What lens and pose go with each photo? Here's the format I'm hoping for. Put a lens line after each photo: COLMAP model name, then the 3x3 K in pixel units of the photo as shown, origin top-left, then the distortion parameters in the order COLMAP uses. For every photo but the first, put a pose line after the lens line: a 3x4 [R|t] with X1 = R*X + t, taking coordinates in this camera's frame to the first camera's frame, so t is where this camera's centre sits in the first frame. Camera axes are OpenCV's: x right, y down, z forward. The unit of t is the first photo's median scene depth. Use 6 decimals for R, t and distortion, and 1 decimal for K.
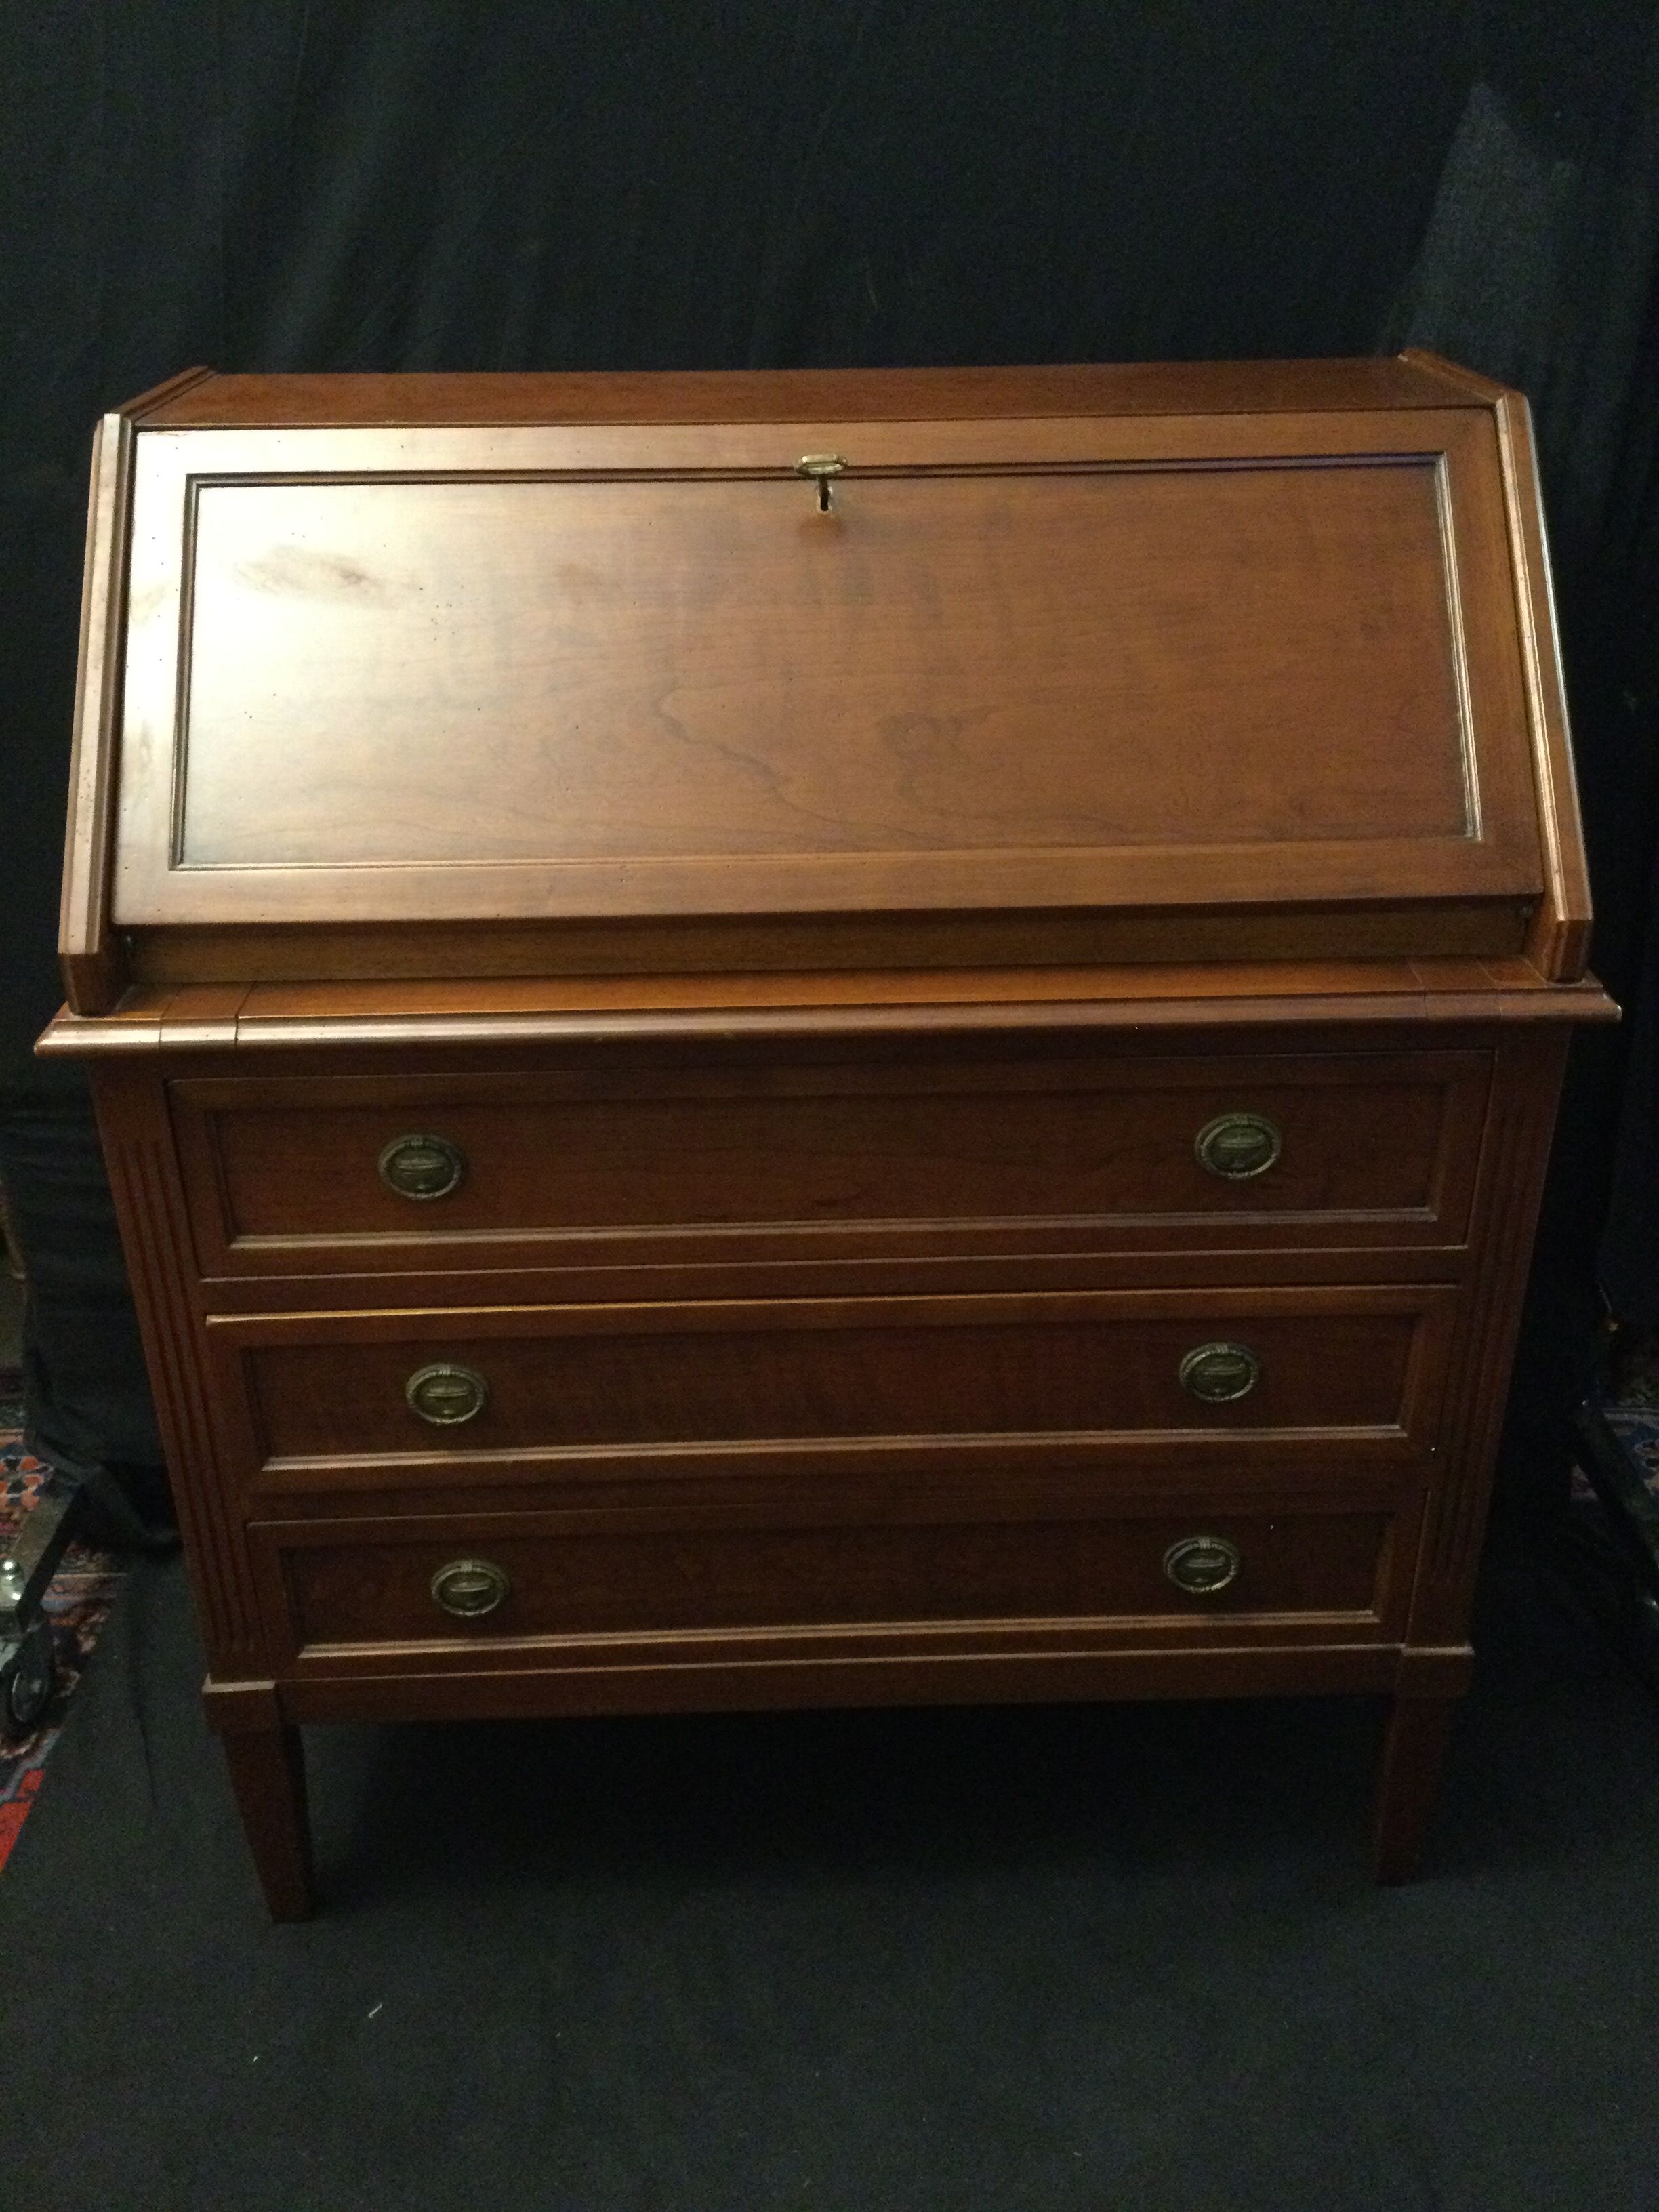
lens RADIAL K [[2007.7, 0, 829.5], [0, 2007.7, 1106.0], [0, 0, 1]] dist [0.096662, -0.188362]
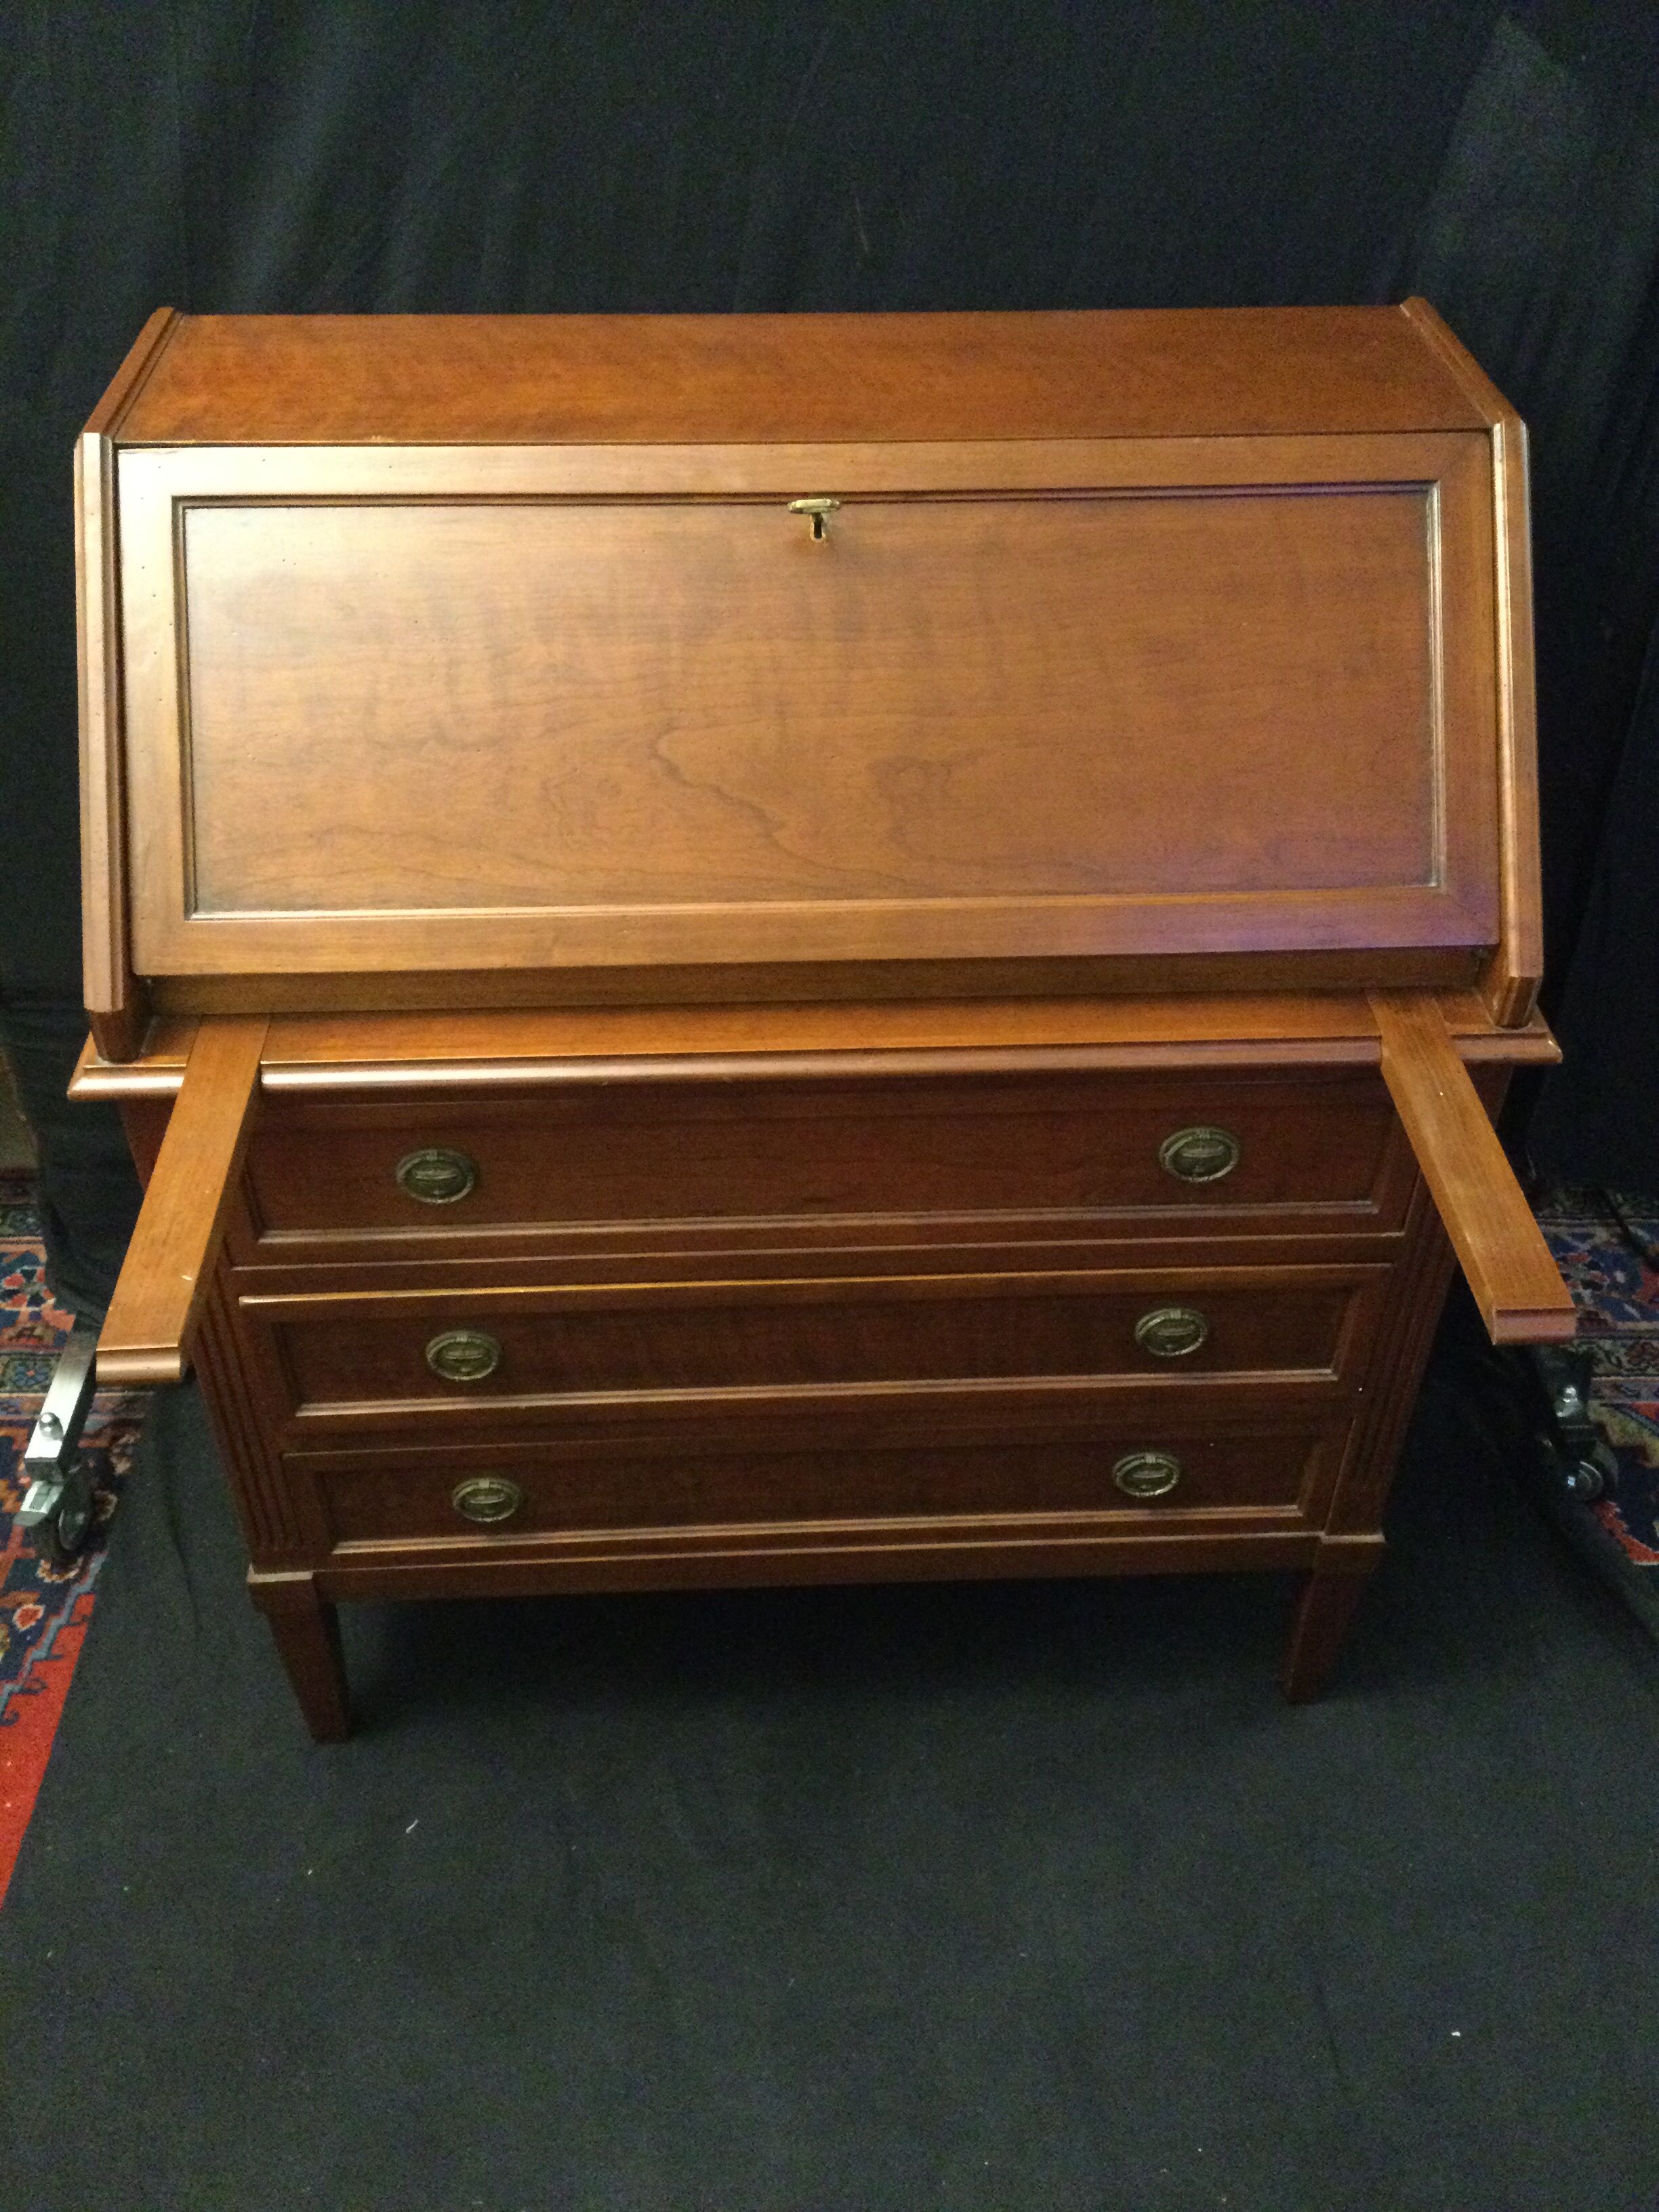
lens RADIAL K [[2001.9, 0, 829.5], [0, 2001.9, 1106.0], [0, 0, 1]] dist [0.100321, -0.193409]
pose [[0.999618, 0.001395, 0.027616, -0.023762], [-0.007497, 0.974992, 0.222112, -0.239547], [-0.026616, -0.222235, 0.974630, -0.032510]]
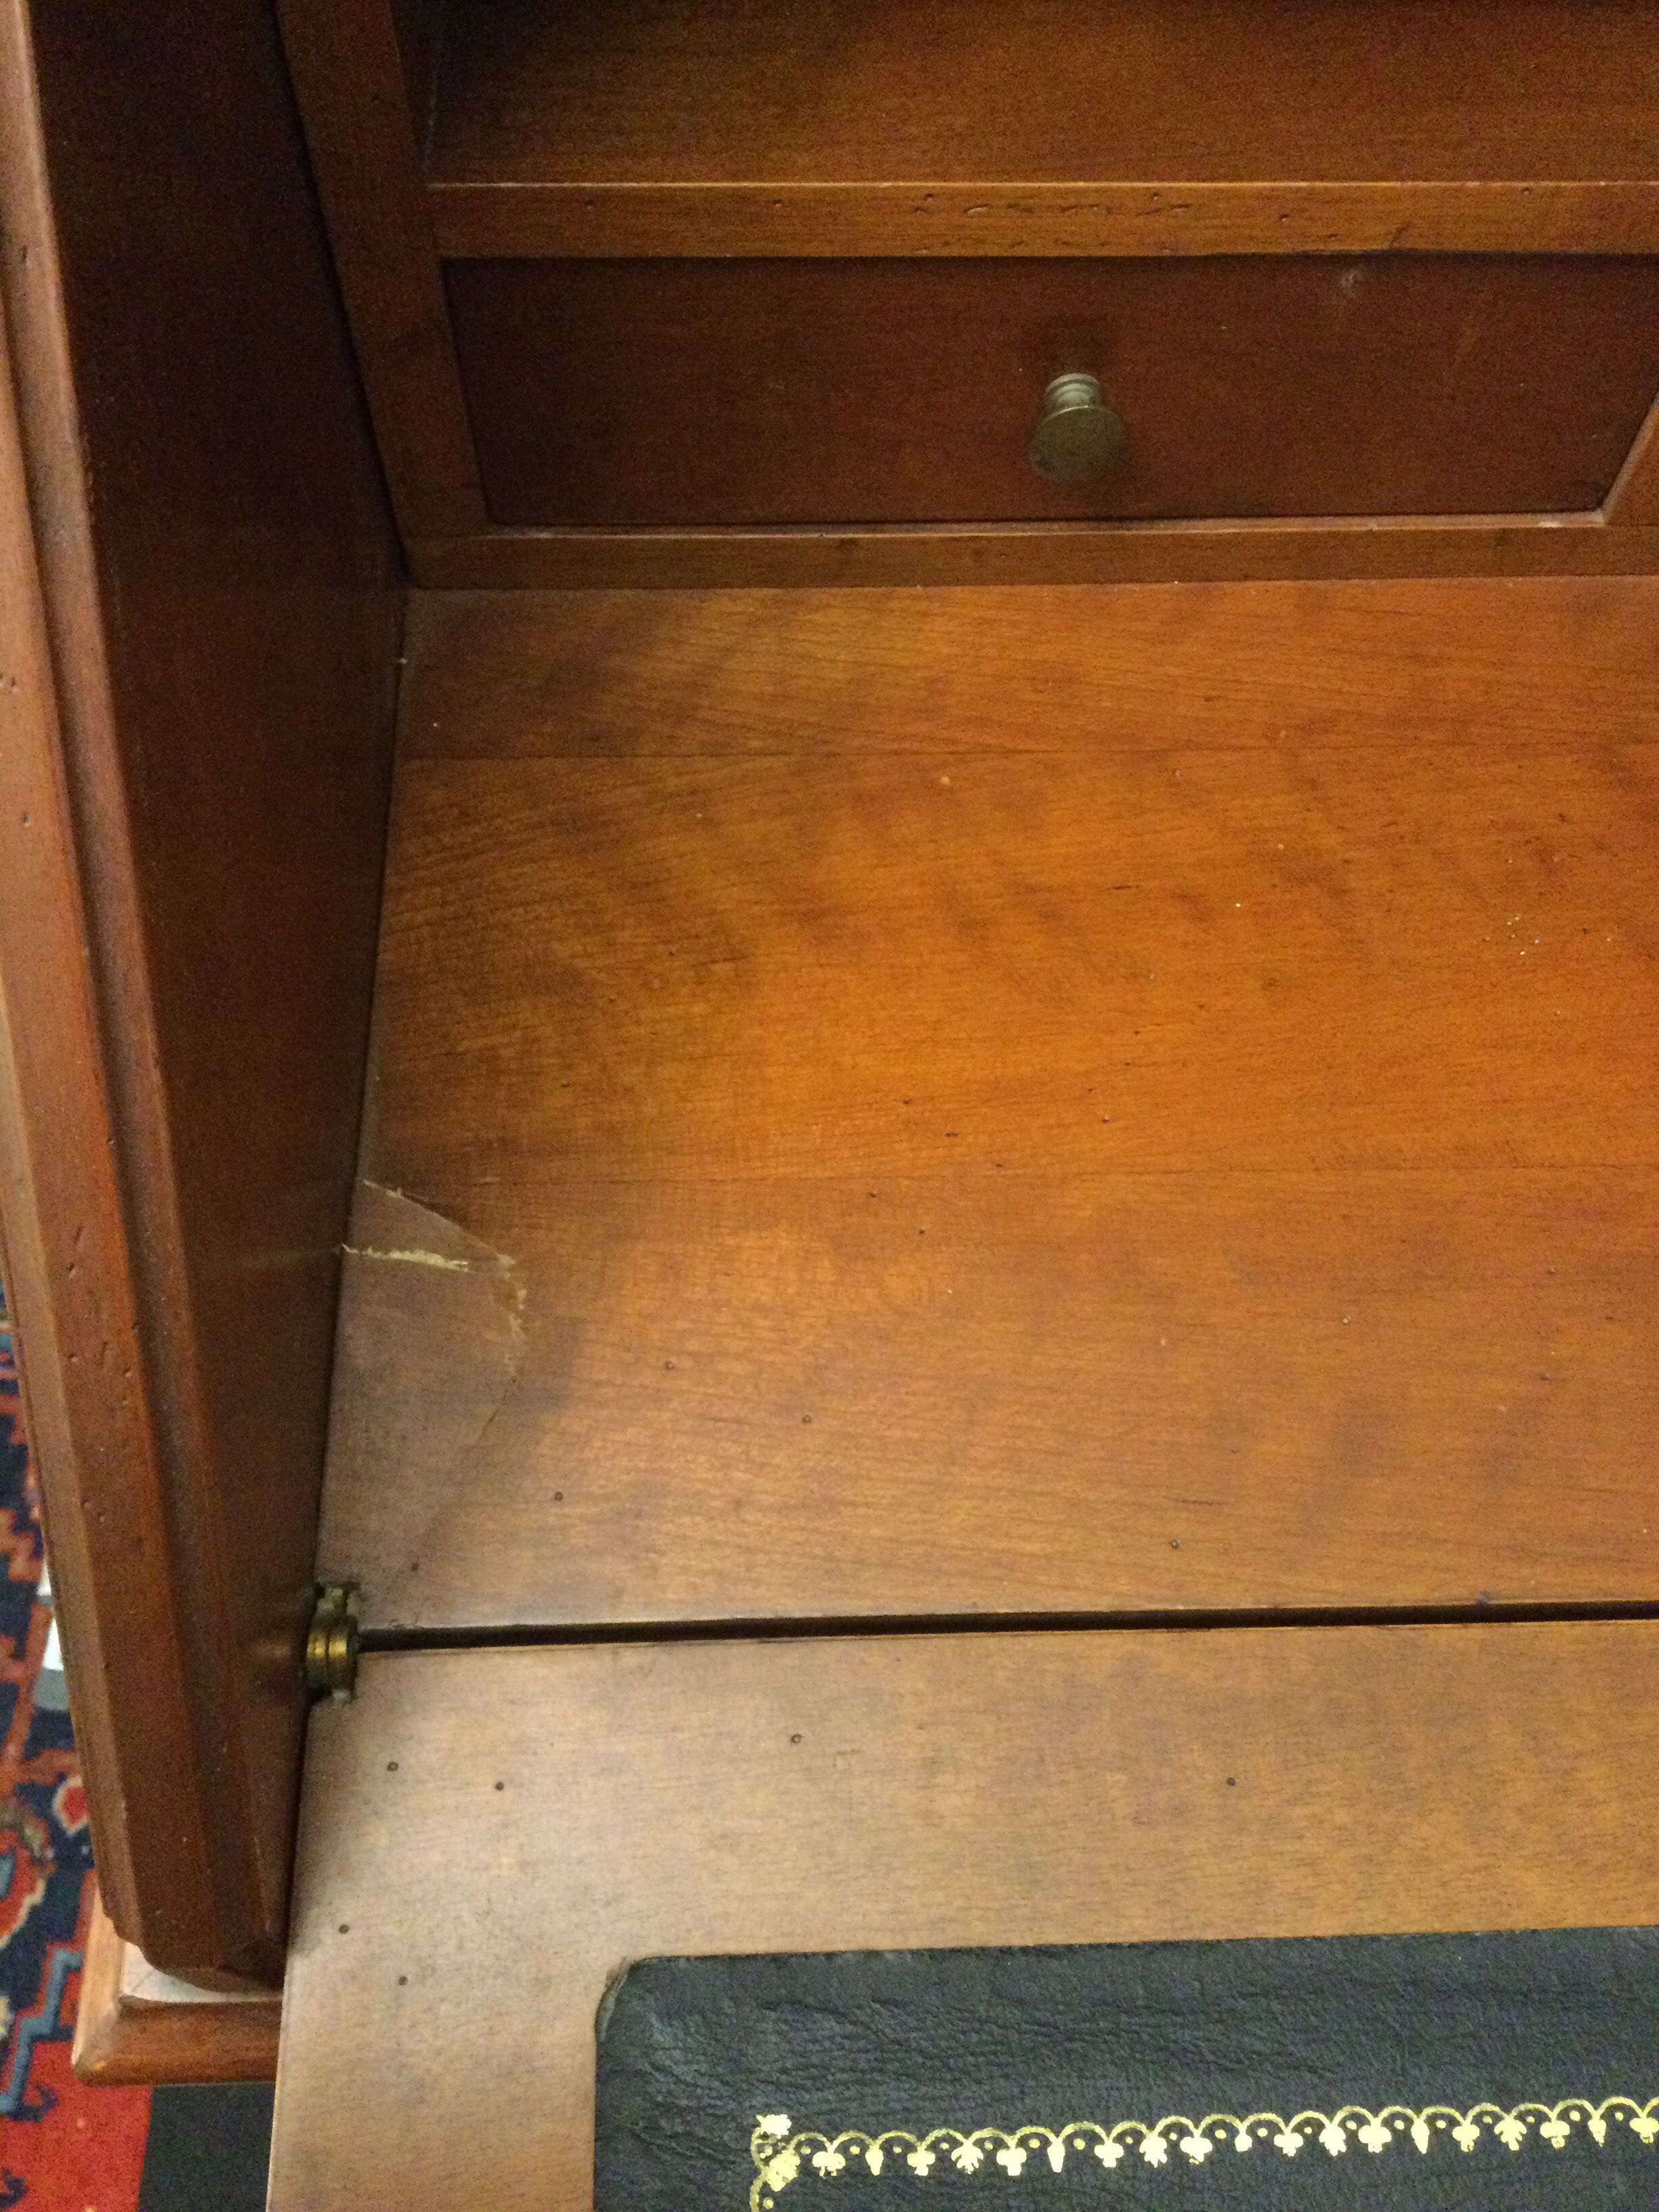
lens RADIAL K [[2057.4, 0, 829.5], [0, 2057.4, 1106.0], [0, 0, 1]] dist [0.006276, -0.007199]
pose [[0.999547, 0.012666, 0.027297, -0.276342], [-0.025922, 0.823130, 0.567262, -0.279828], [-0.015284, -0.567712, 0.823085, 0.780963]]
